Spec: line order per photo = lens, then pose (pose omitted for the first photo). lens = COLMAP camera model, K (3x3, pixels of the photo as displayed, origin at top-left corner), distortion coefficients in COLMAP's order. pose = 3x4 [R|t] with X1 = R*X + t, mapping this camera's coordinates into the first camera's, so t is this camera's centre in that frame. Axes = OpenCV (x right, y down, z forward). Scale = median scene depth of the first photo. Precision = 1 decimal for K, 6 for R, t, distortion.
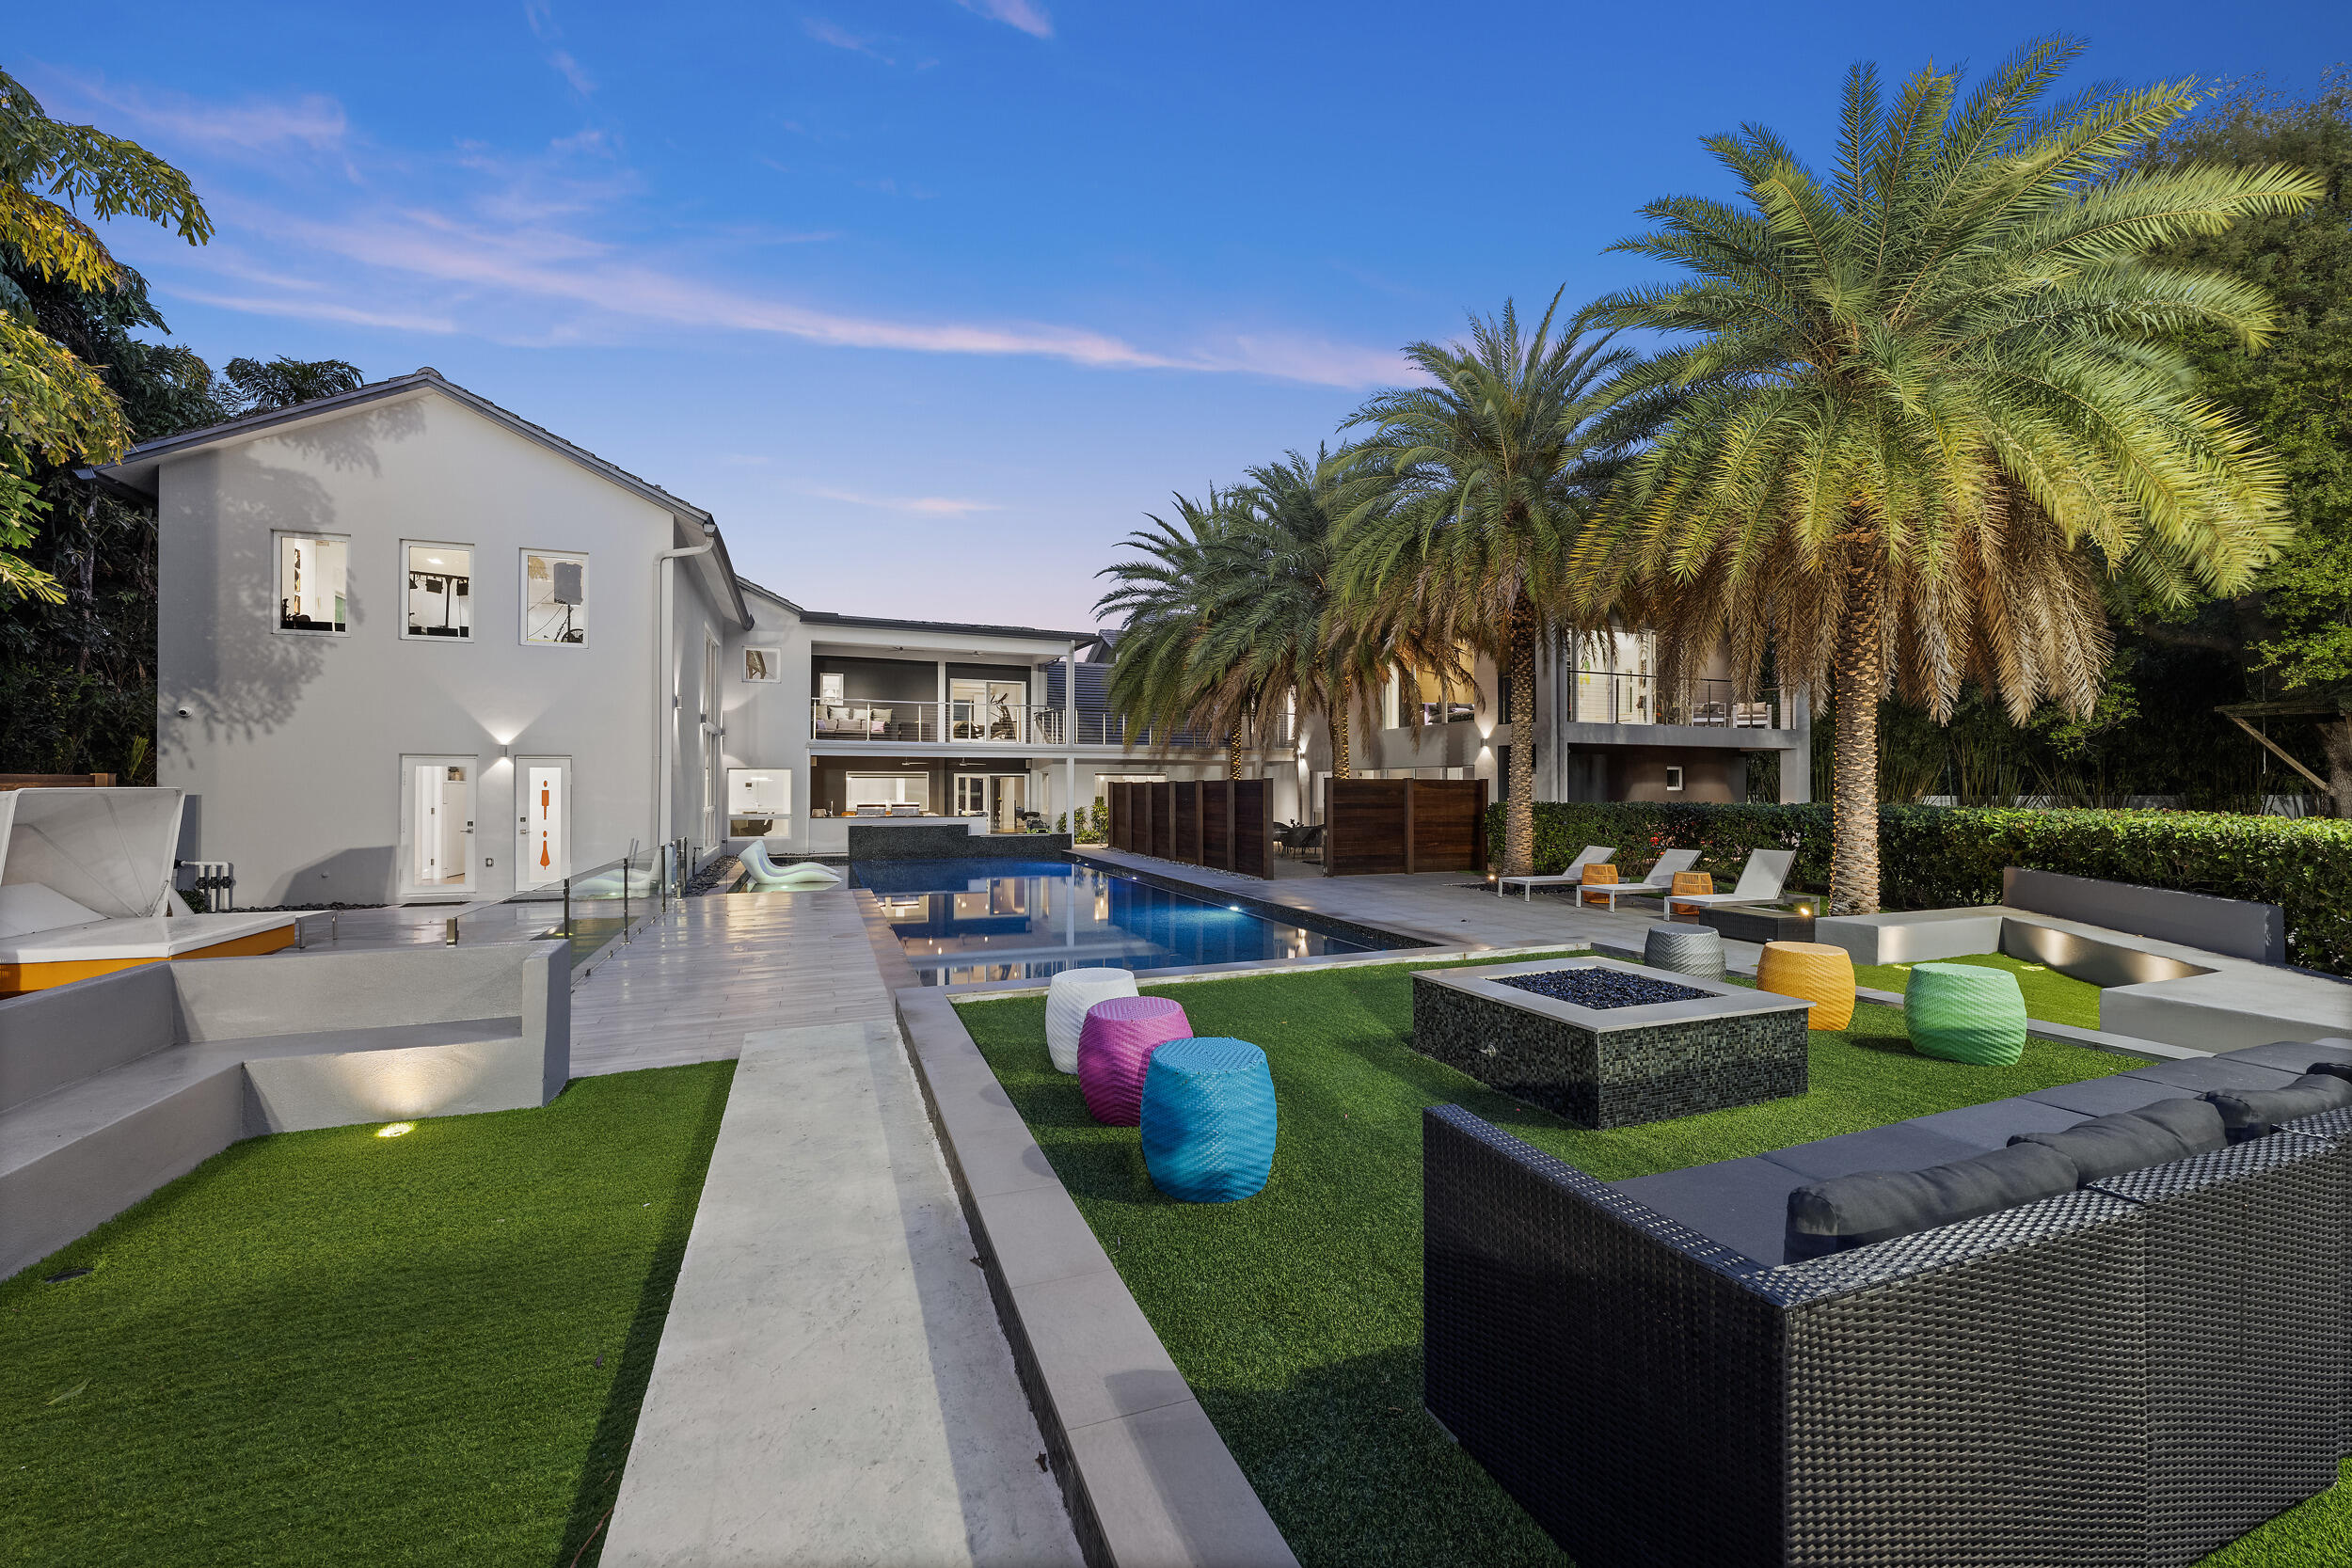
lens RADIAL K [[916.3, 0, 1176.0], [0, 916.3, 784.0], [0, 0, 1]] dist [-0.000256, -0.000015]
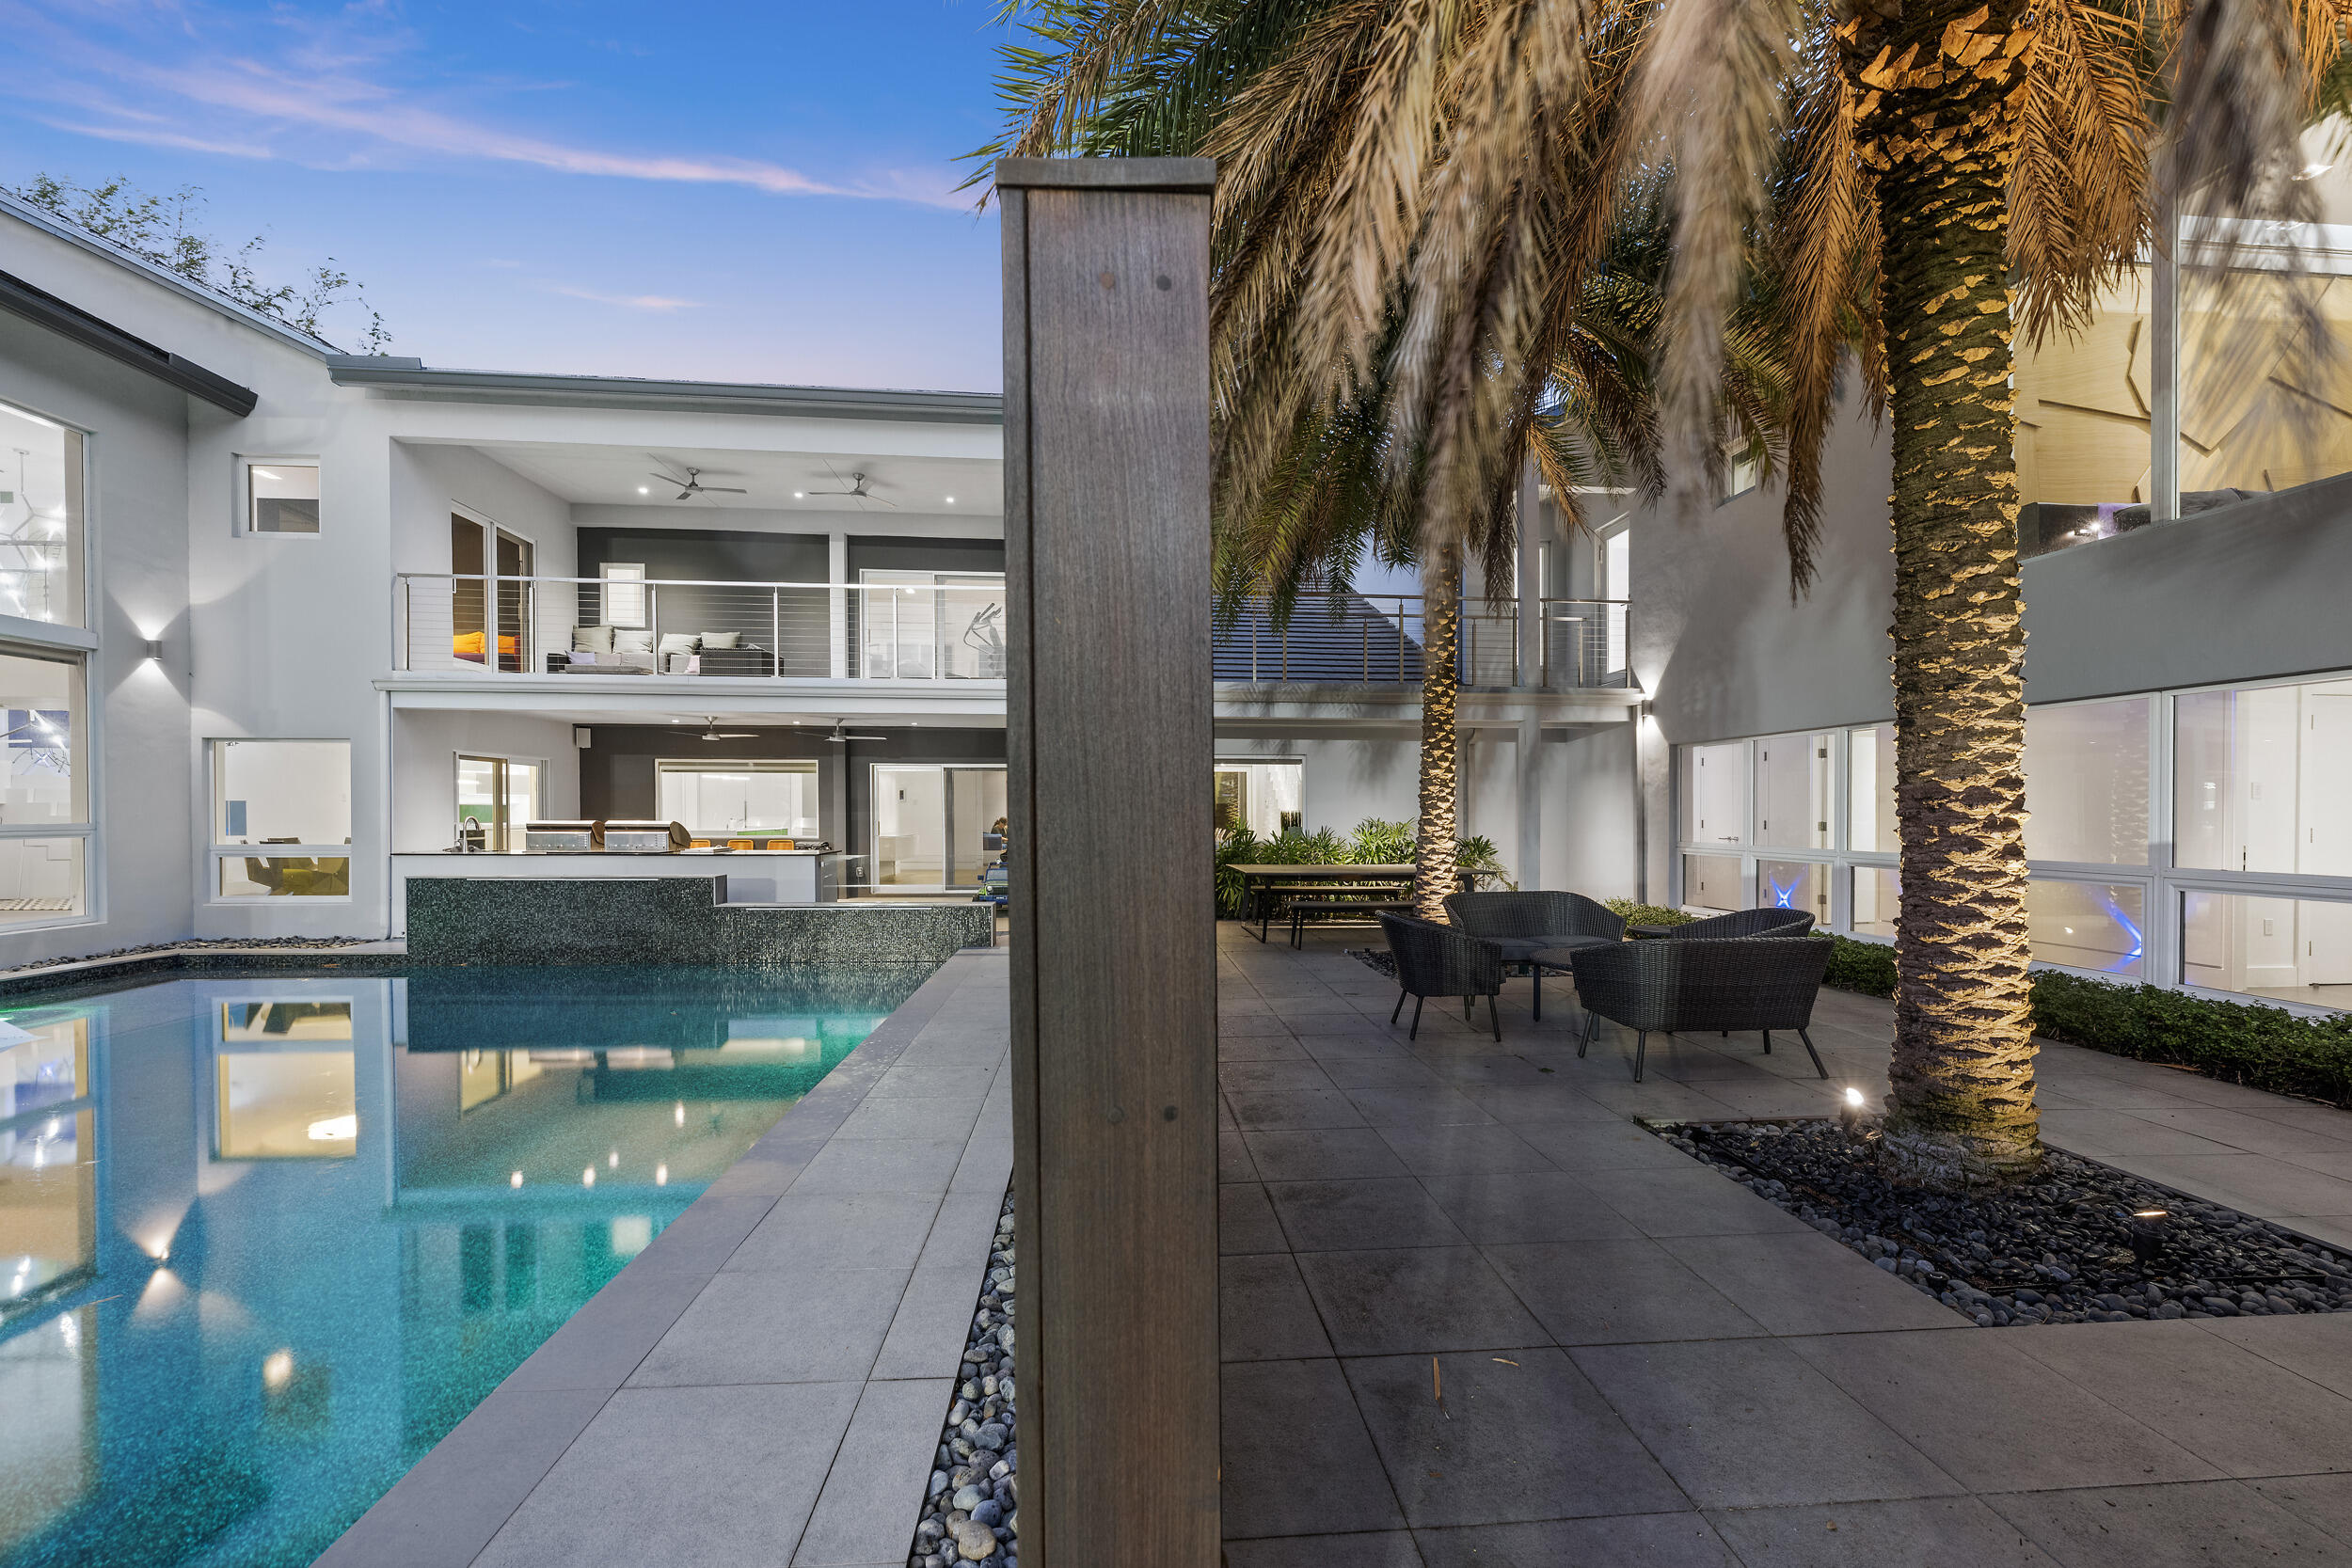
lens RADIAL K [[977.8, 0, 1180.7], [0, 977.8, 824.9], [0, 0, 1]] dist [-0.000721, -0.000150]
pose [[0.953797, 0.007327, -0.300362, 0.080505], [-0.001681, 0.999817, 0.019051, 0.012262], [0.300447, -0.017666, 0.953635, 0.594926]]
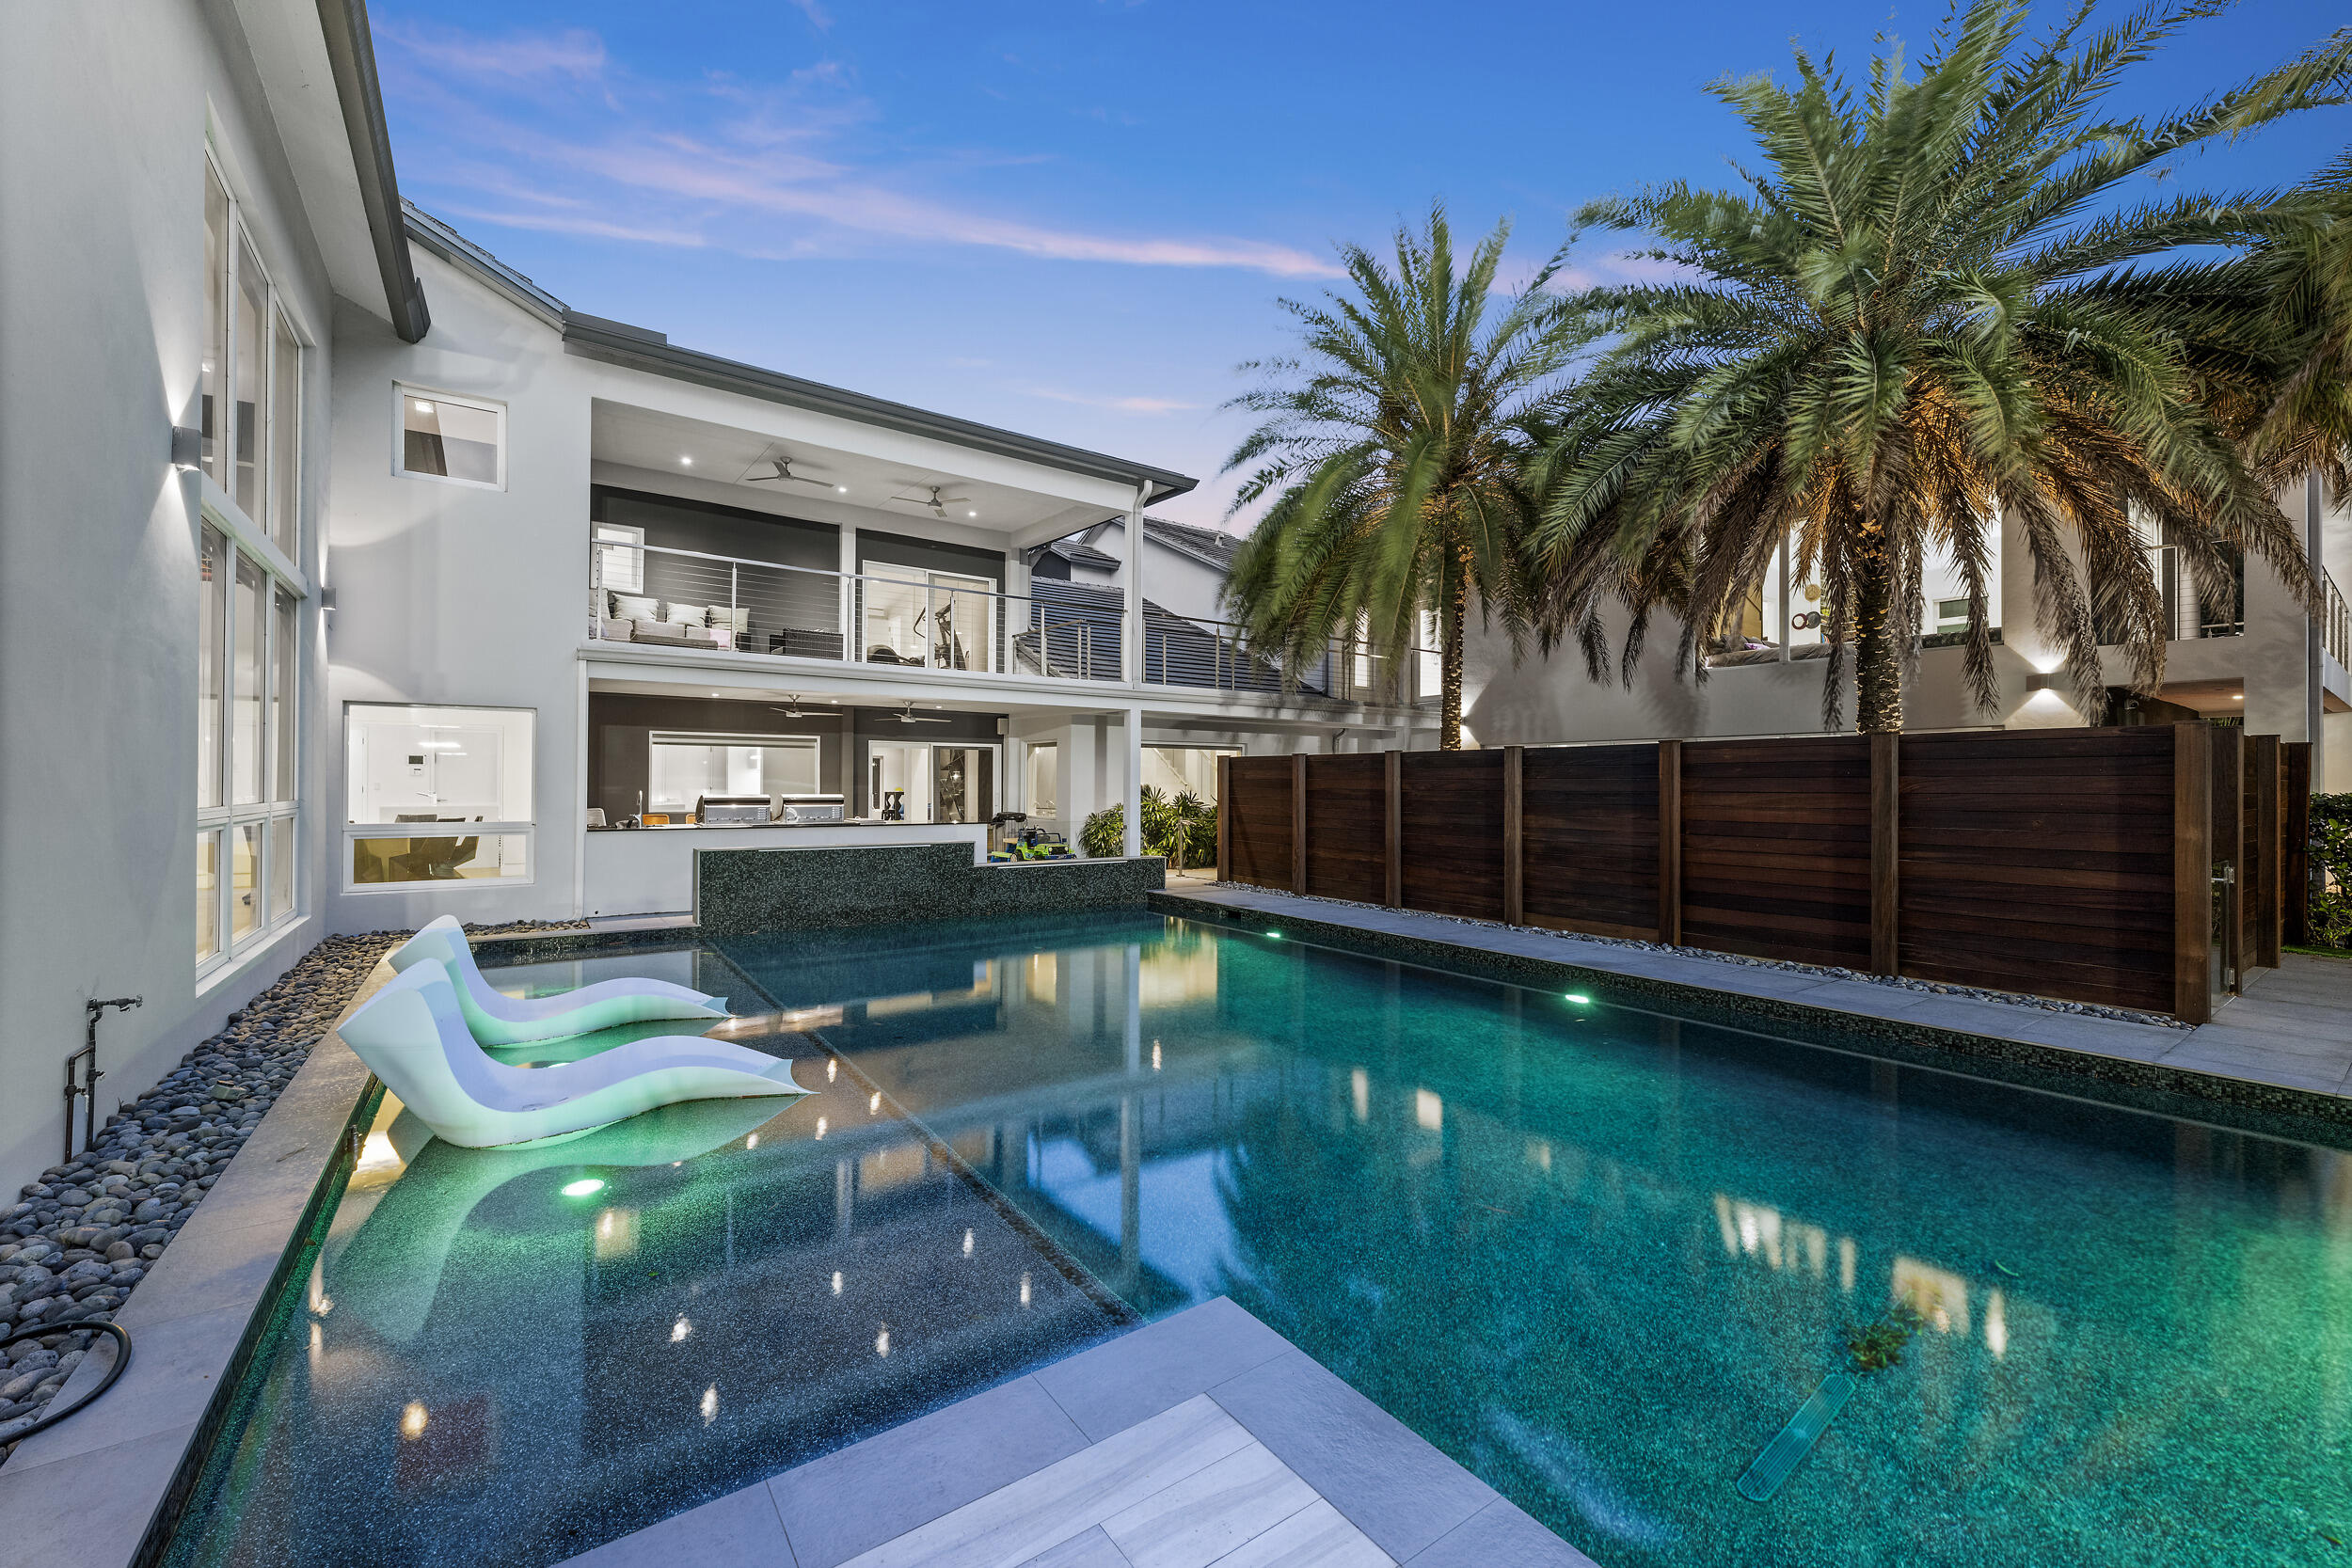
lens RADIAL K [[942.2, 0, 1184.6], [0, 942.2, 780.1], [0, 0, 1]] dist [-0.000363, -0.000133]
pose [[0.970696, 0.005811, 0.240239, -0.211637], [-0.006190, 0.999981, 0.000820, 0.010915], [-0.240230, -0.002283, 0.970713, 0.463302]]
